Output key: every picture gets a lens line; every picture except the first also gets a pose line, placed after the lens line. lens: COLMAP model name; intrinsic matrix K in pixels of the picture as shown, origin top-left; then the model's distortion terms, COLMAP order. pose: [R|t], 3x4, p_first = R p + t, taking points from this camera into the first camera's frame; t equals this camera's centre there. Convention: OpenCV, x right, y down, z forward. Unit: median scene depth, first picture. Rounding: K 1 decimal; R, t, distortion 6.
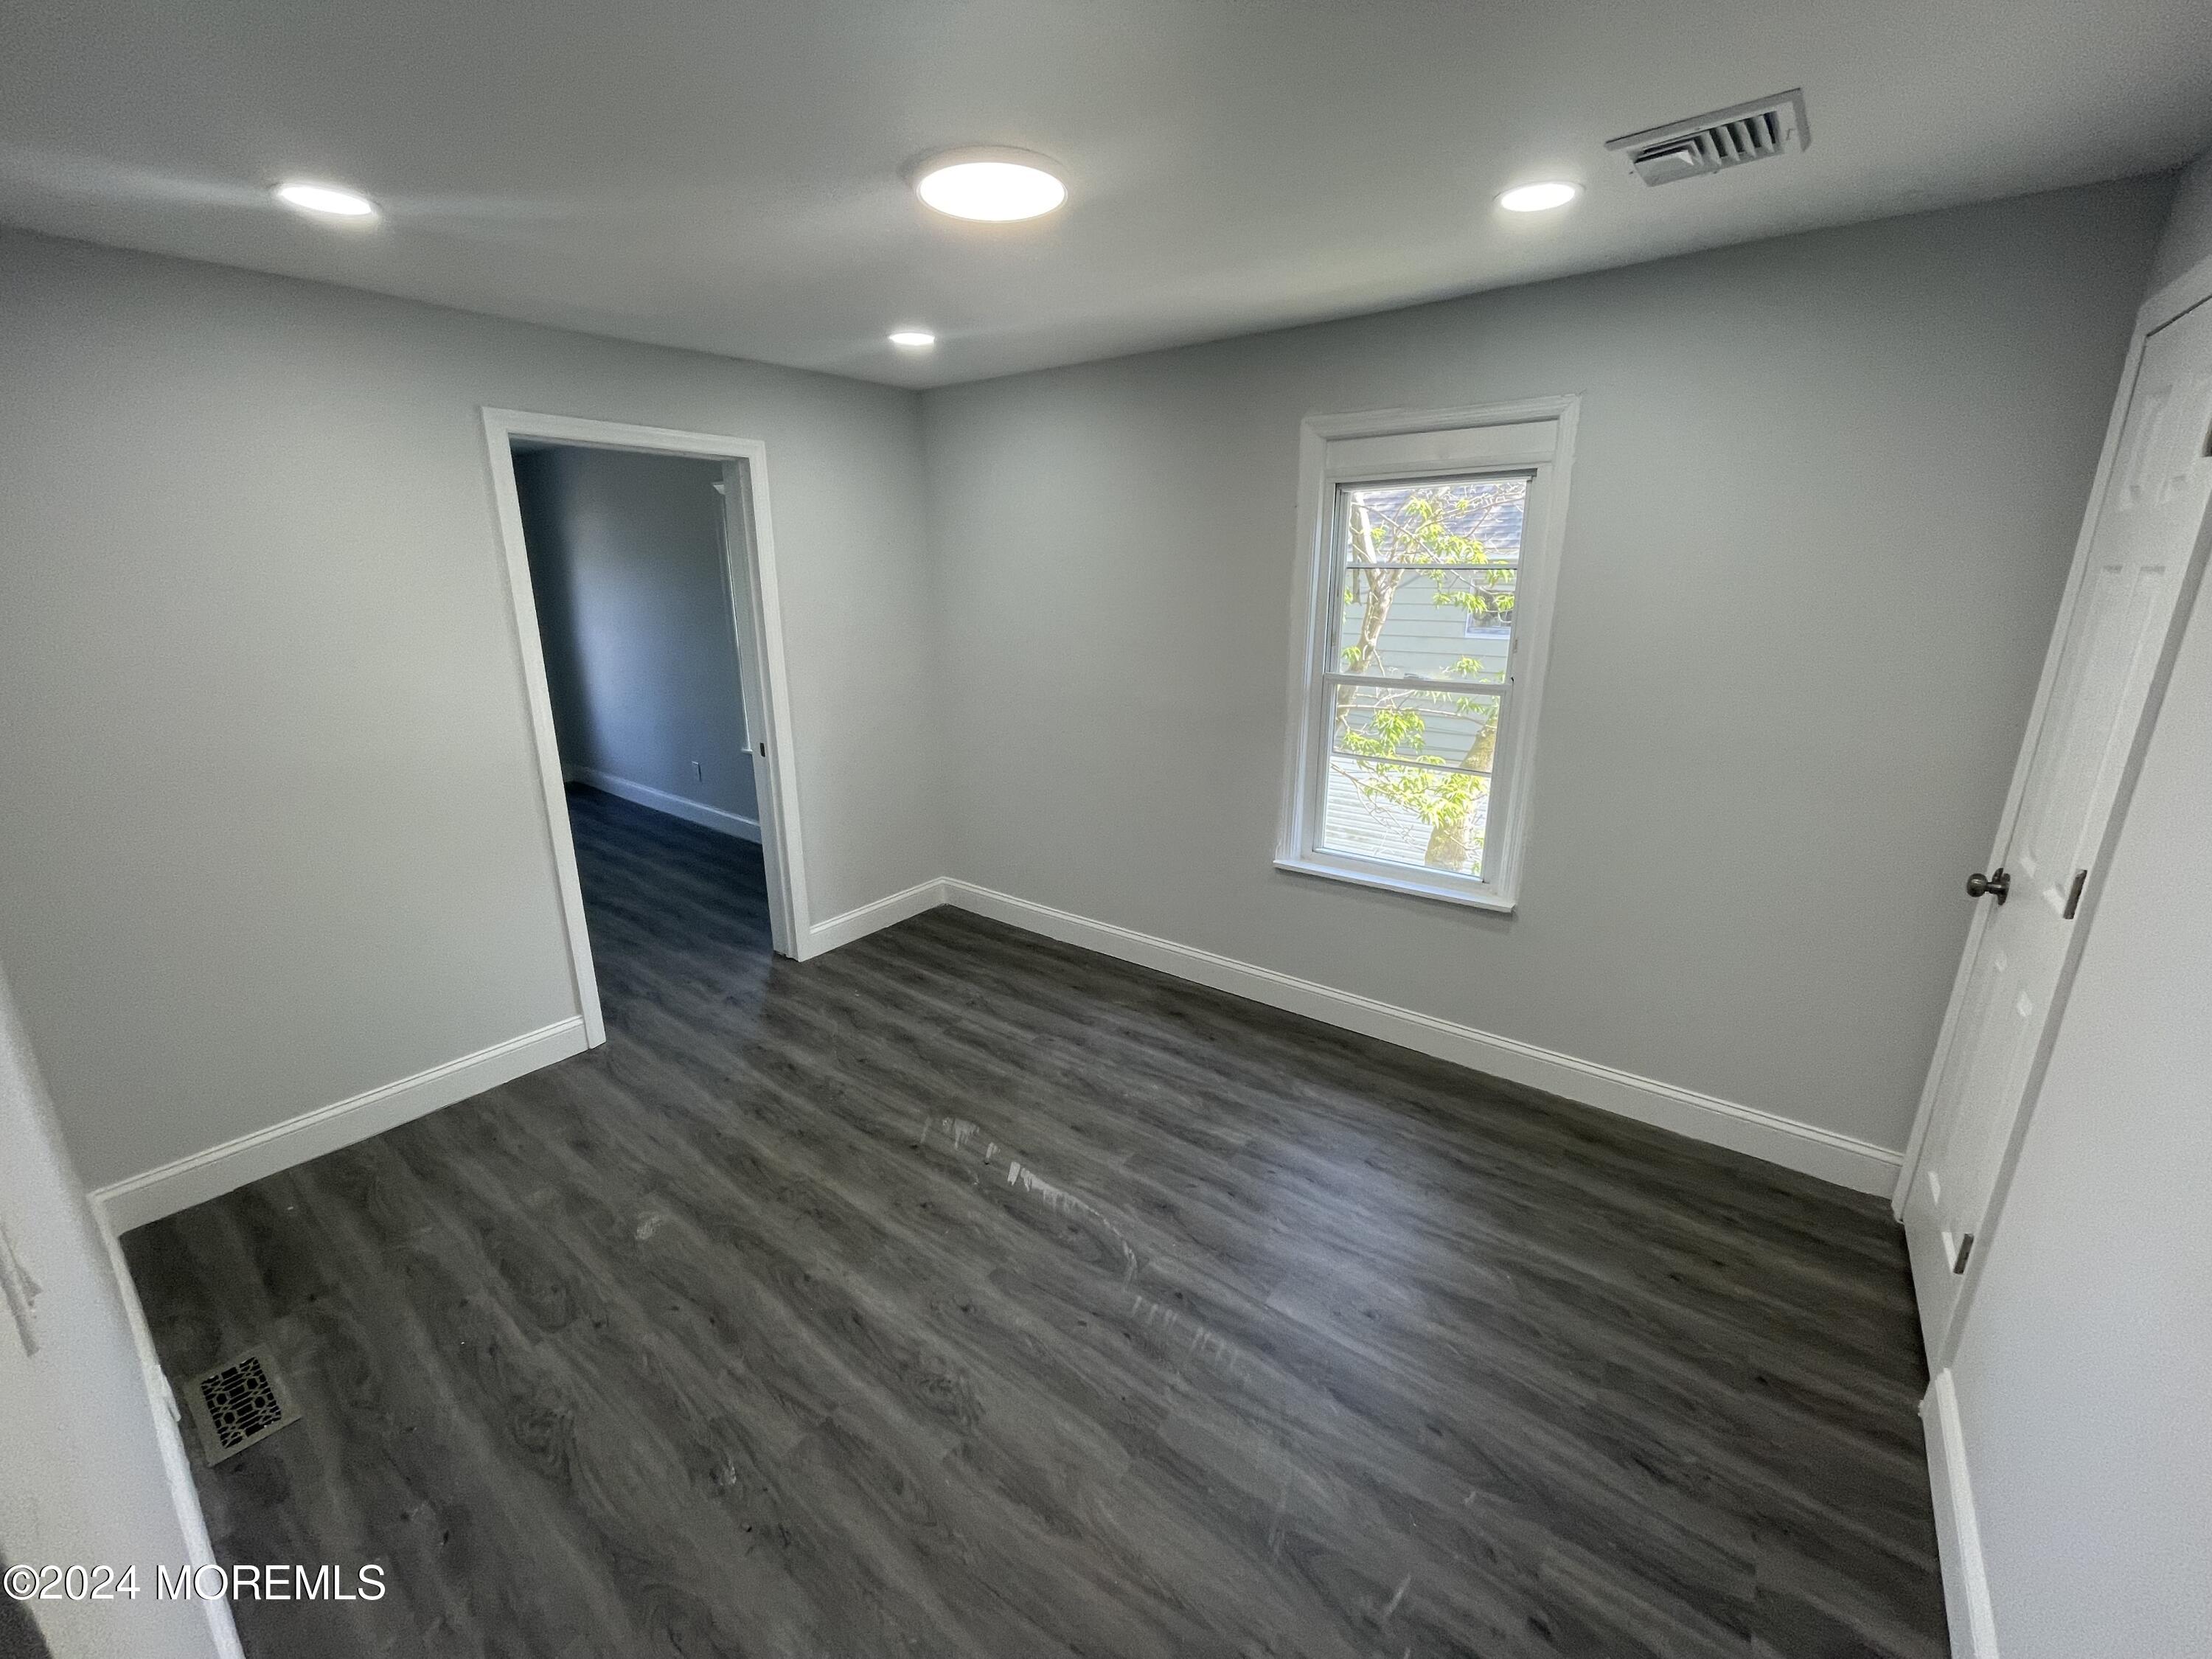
lens RADIAL K [[897.6, 0, 1101.3], [0, 897.6, 837.1], [0, 0, 1]] dist [0.008807, 0.001572]
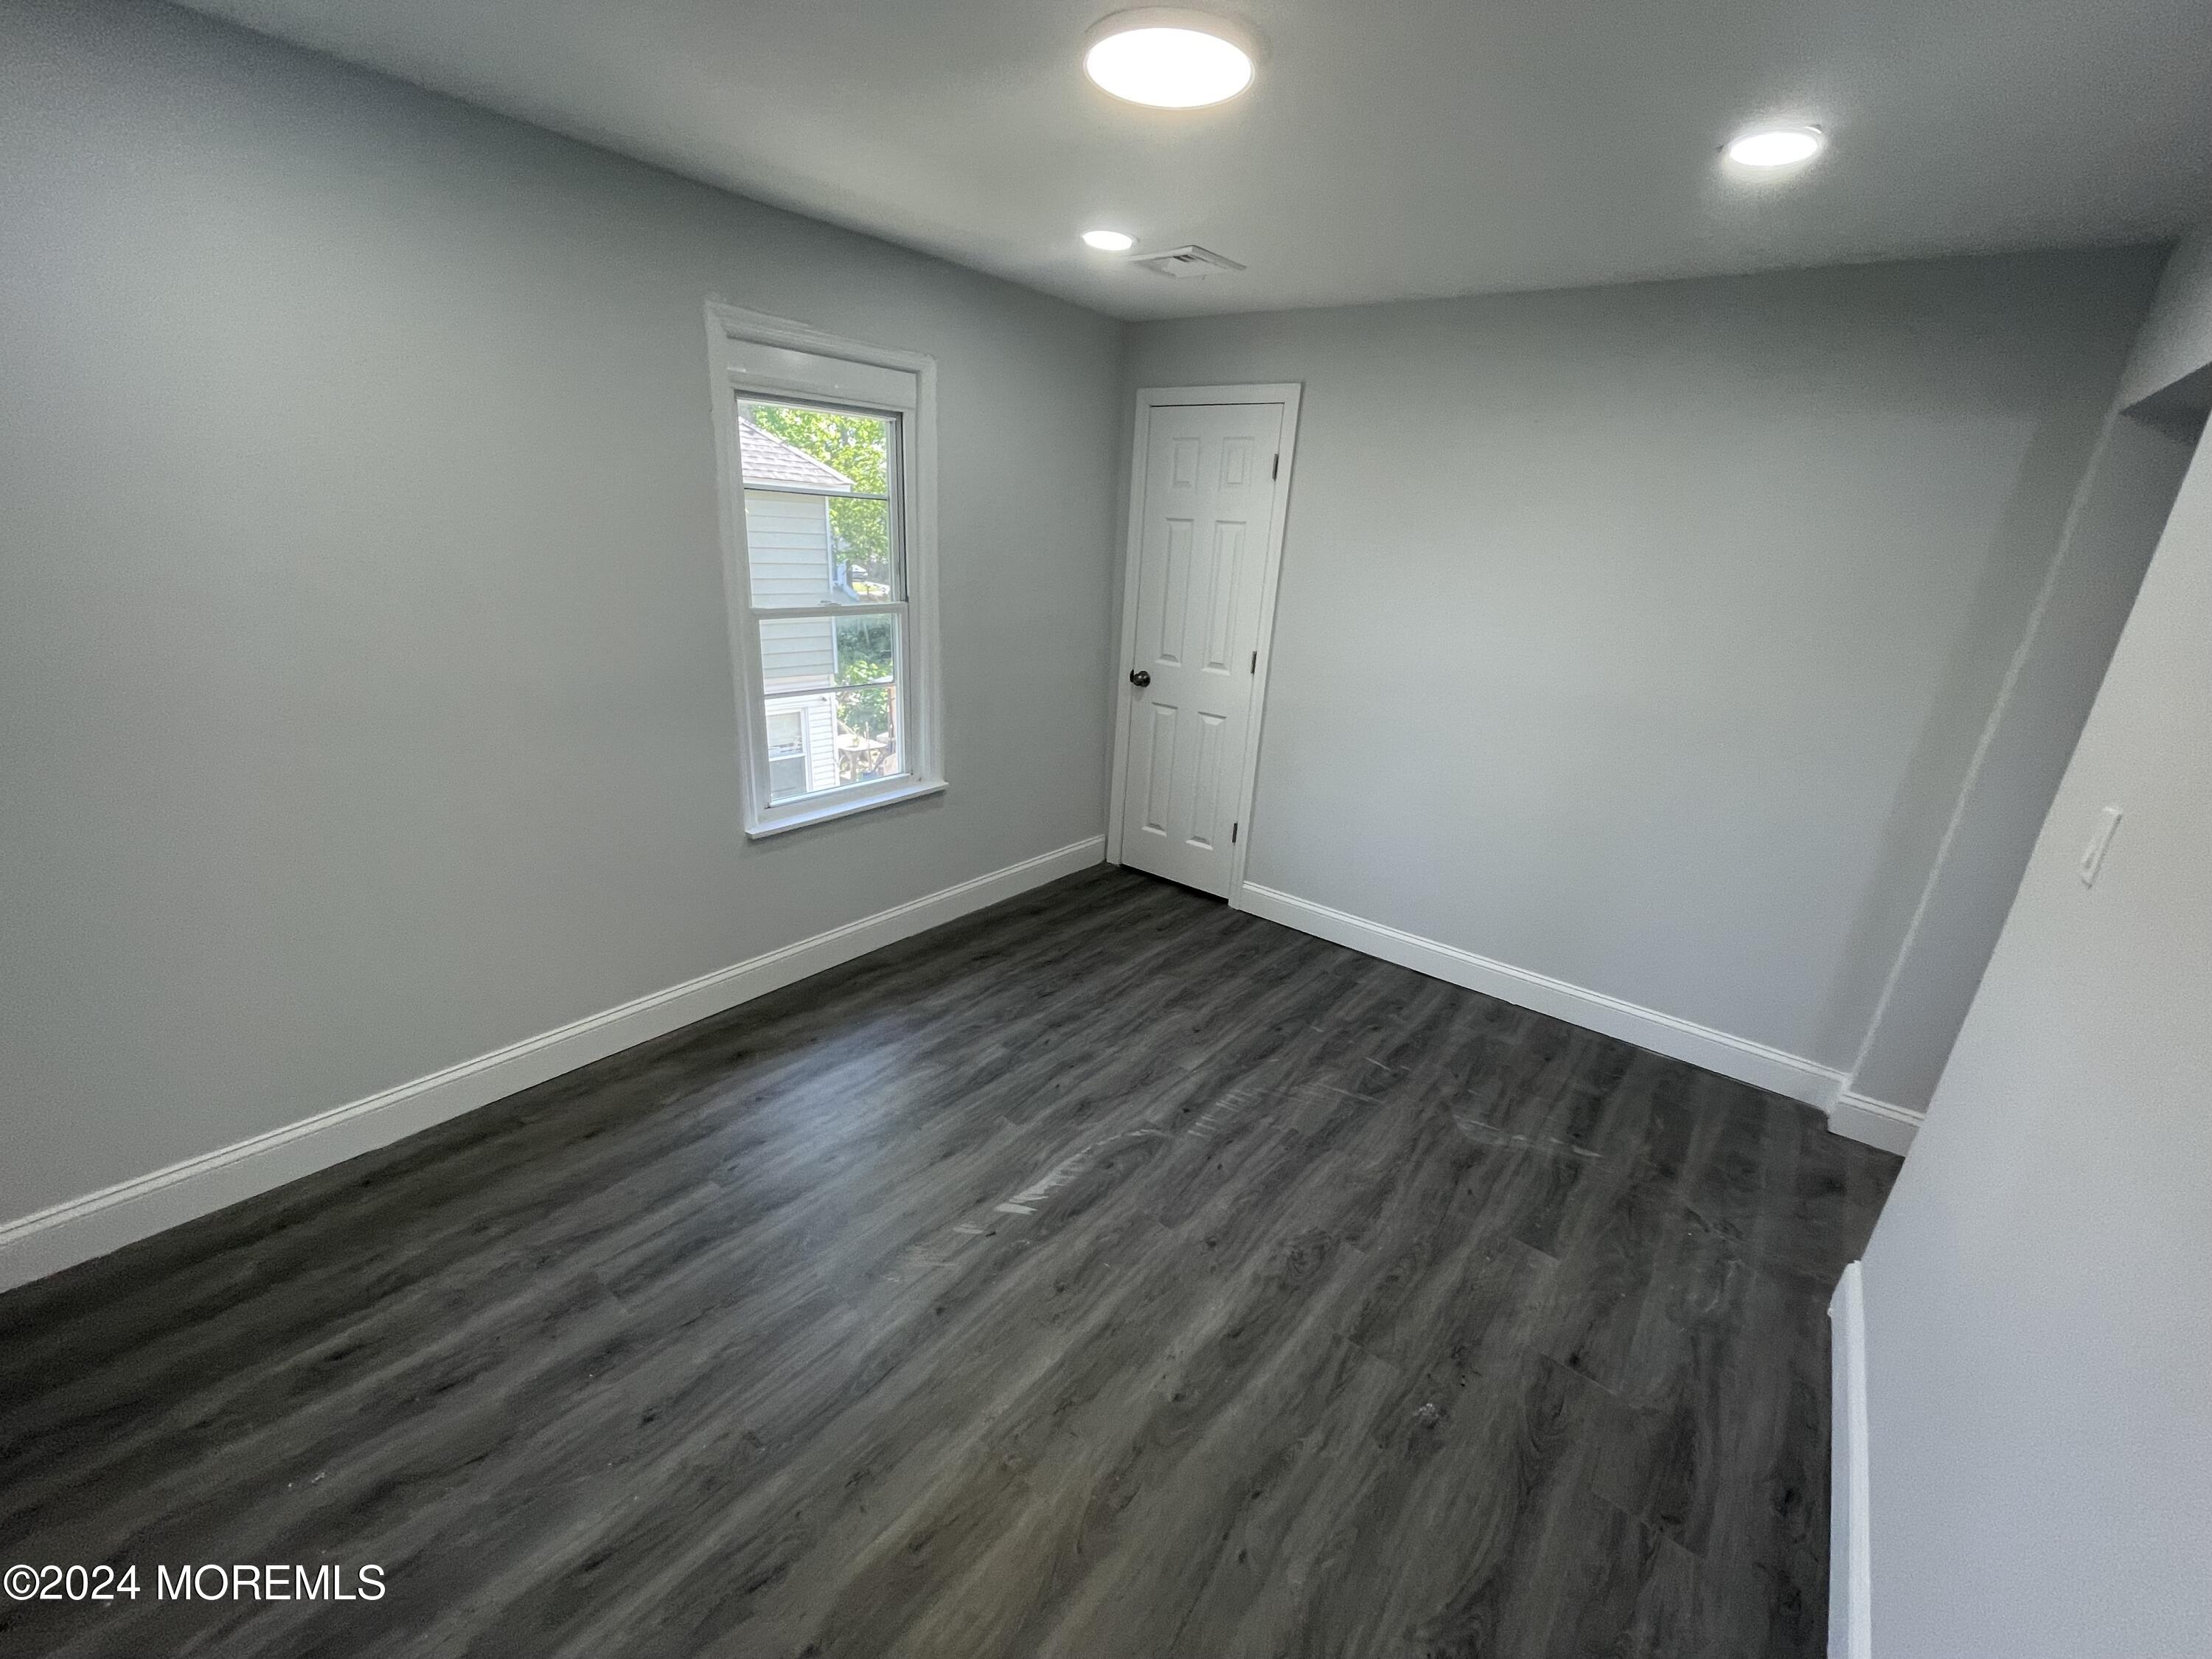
lens RADIAL K [[897.6, 0, 1092.9], [0, 897.6, 836.7], [0, 0, 1]] dist [0.008807, 0.001572]
pose [[0.027191, -0.330105, 0.943553, -0.908460], [0.229670, 0.920714, 0.315496, -0.247391], [-0.972889, 0.208127, 0.100850, 0.866419]]
